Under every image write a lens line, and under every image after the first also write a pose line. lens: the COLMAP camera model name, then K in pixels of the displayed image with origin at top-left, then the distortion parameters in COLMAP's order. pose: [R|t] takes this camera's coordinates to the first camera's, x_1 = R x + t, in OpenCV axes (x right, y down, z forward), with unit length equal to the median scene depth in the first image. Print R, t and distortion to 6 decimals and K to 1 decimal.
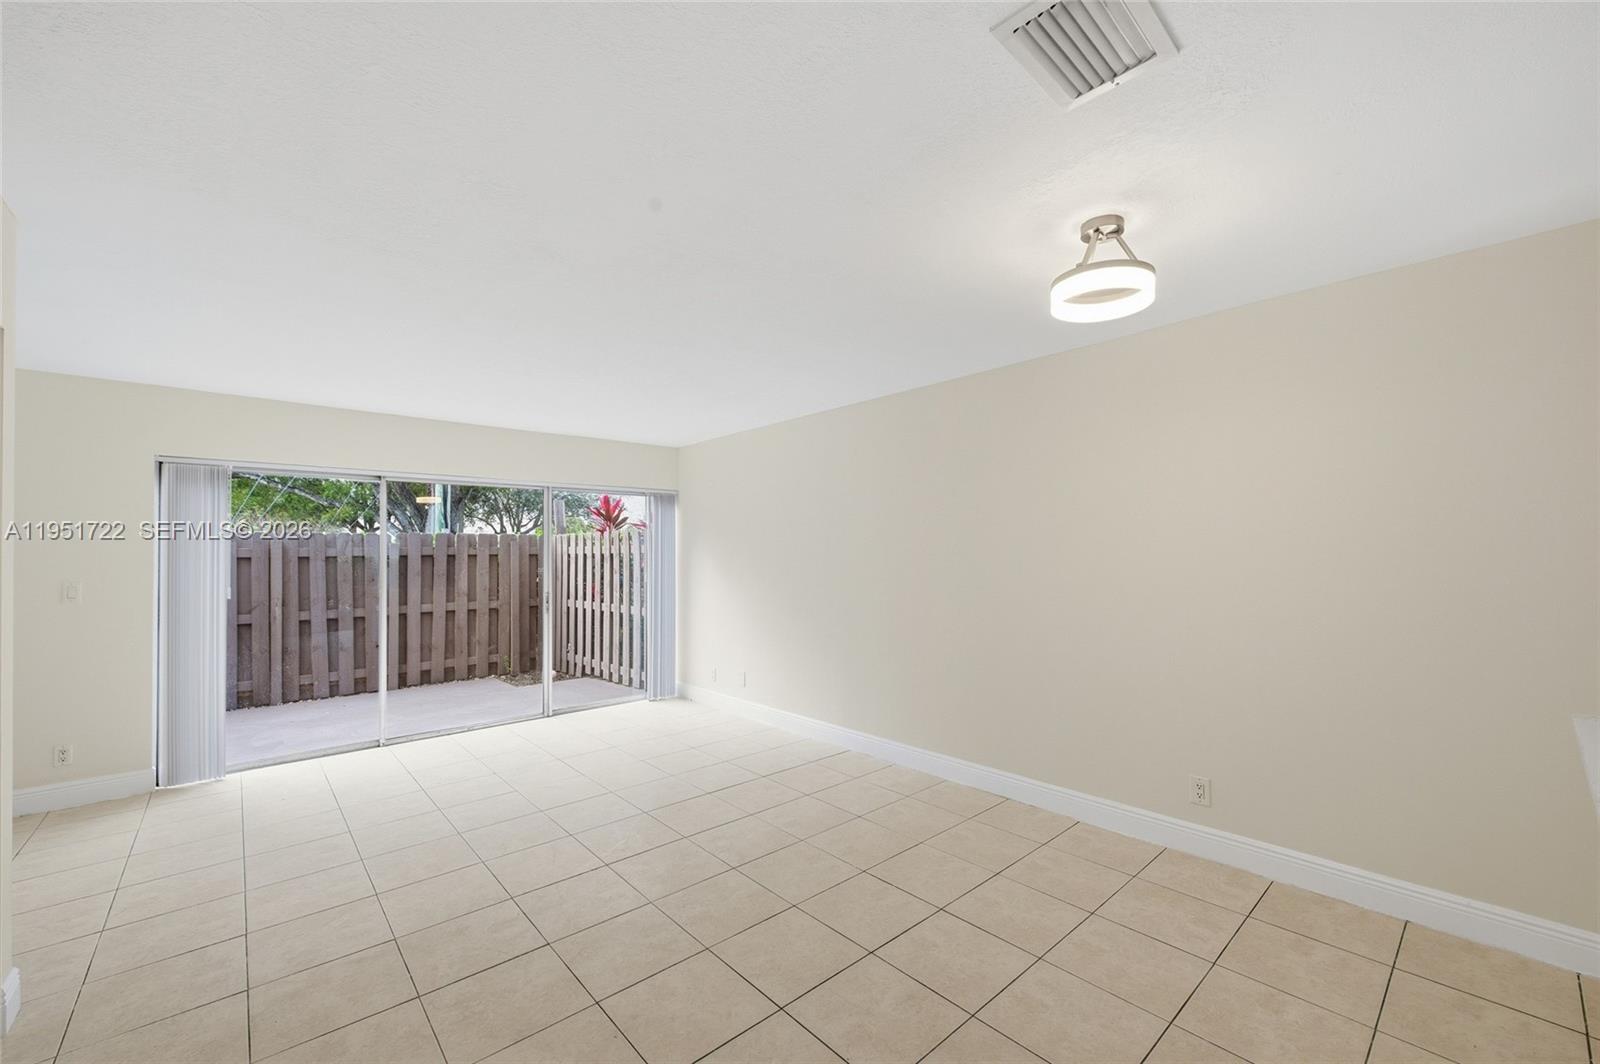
lens RADIAL K [[634.5, 0, 796.1], [0, 634.5, 540.0], [0, 0, 1]] dist [-0.001852, -0.000302]
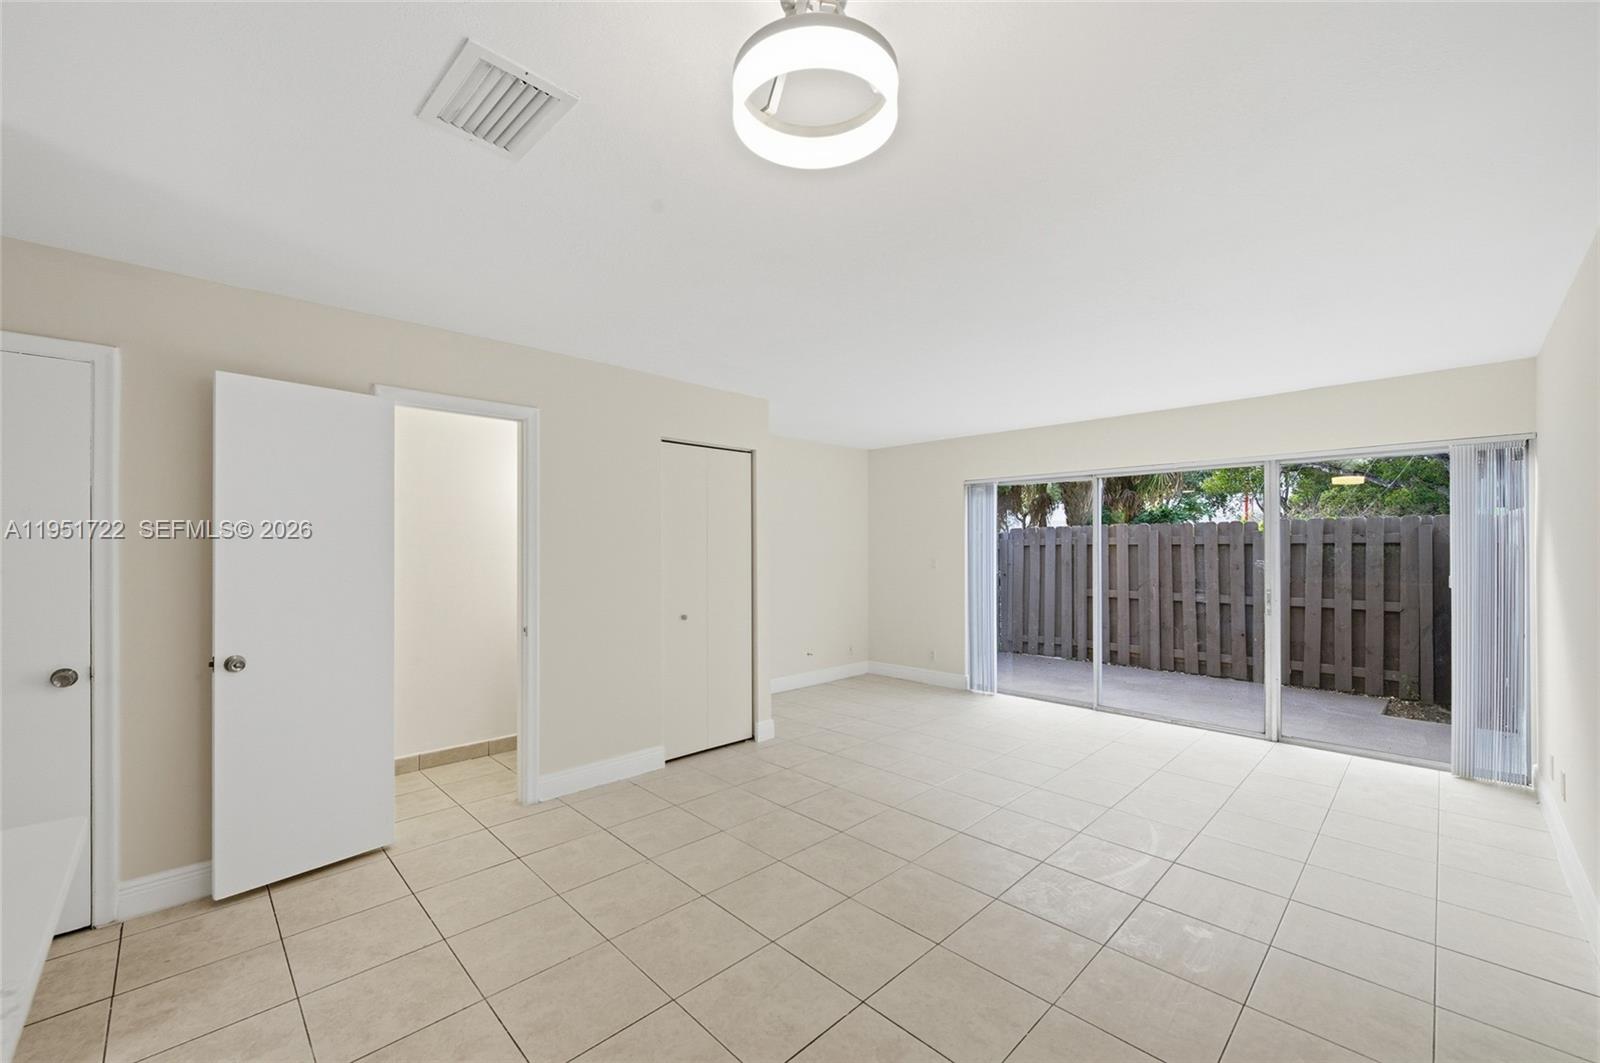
lens RADIAL K [[633.6, 0, 799.9], [0, 633.6, 541.1], [0, 0, 1]] dist [-0.000963, -0.000477]
pose [[0.053331, 0.002315, -0.998574, 0.317371], [0.022327, 0.999745, 0.003510, 0.002191], [0.998327, -0.022482, 0.053266, 0.282587]]
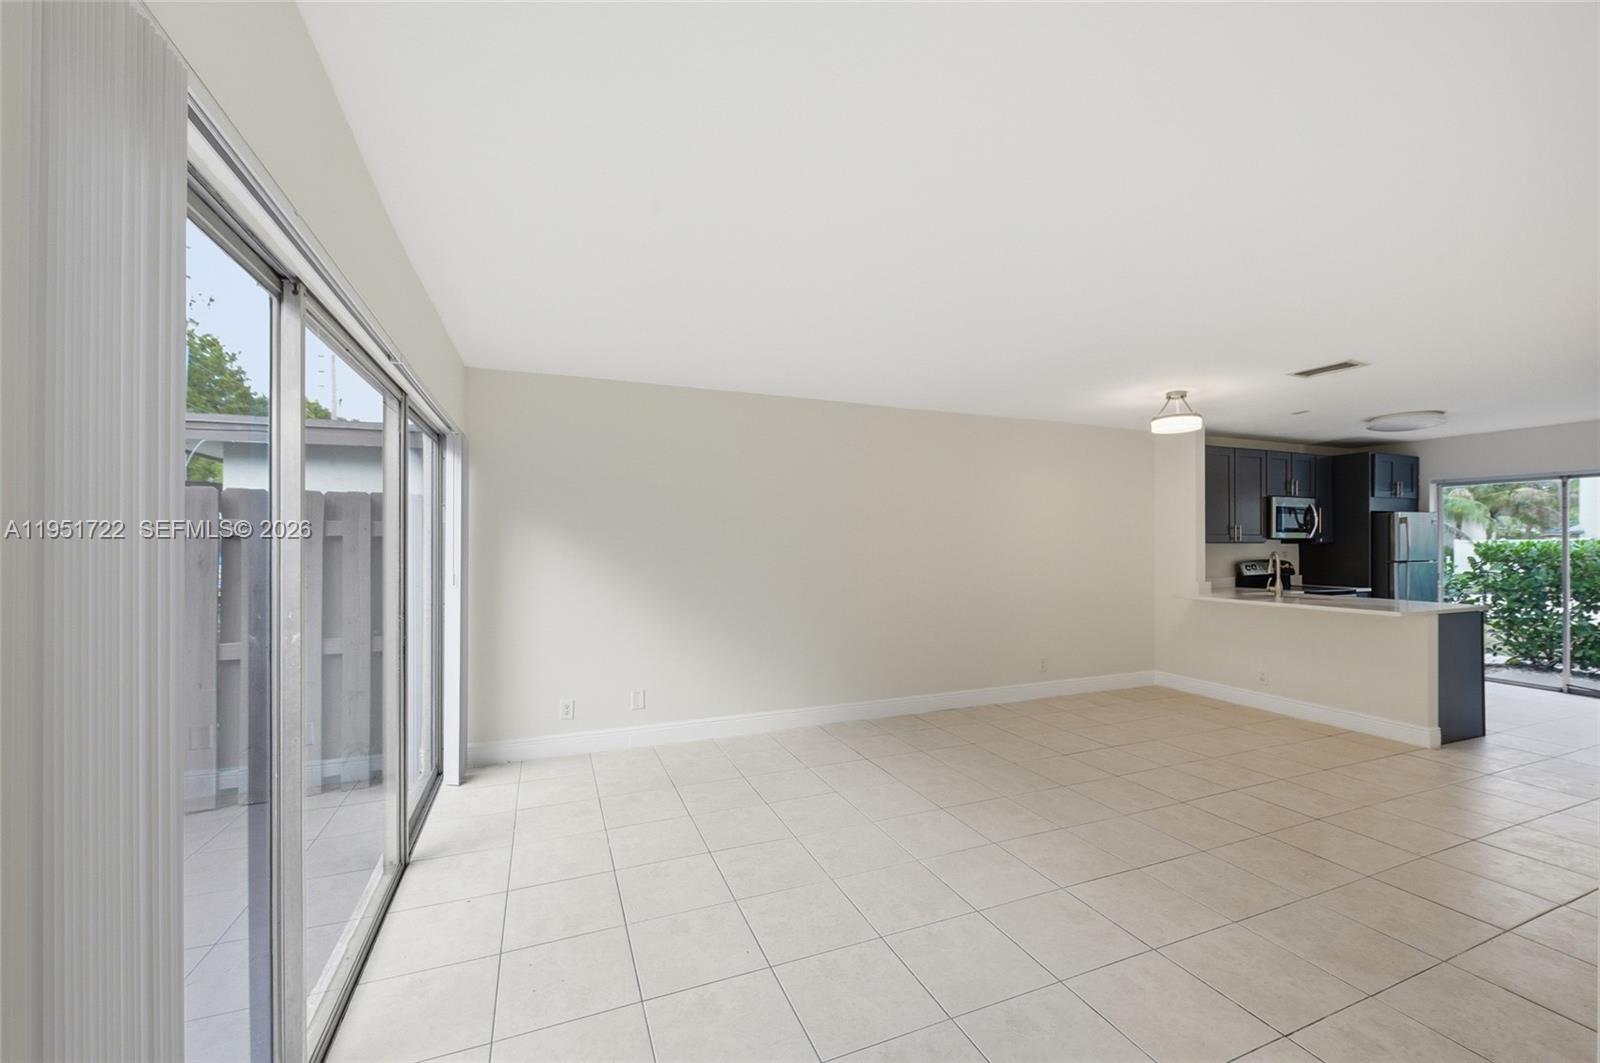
lens RADIAL K [[625.5, 0, 802.9], [0, 625.5, 544.0], [0, 0, 1]] dist [-0.001043, -0.000389]
pose [[0.331571, 0.010182, 0.943375, -0.604985], [-0.023905, 0.999711, -0.002388, 0.018156], [-0.943128, -0.021760, 0.331718, 0.448596]]
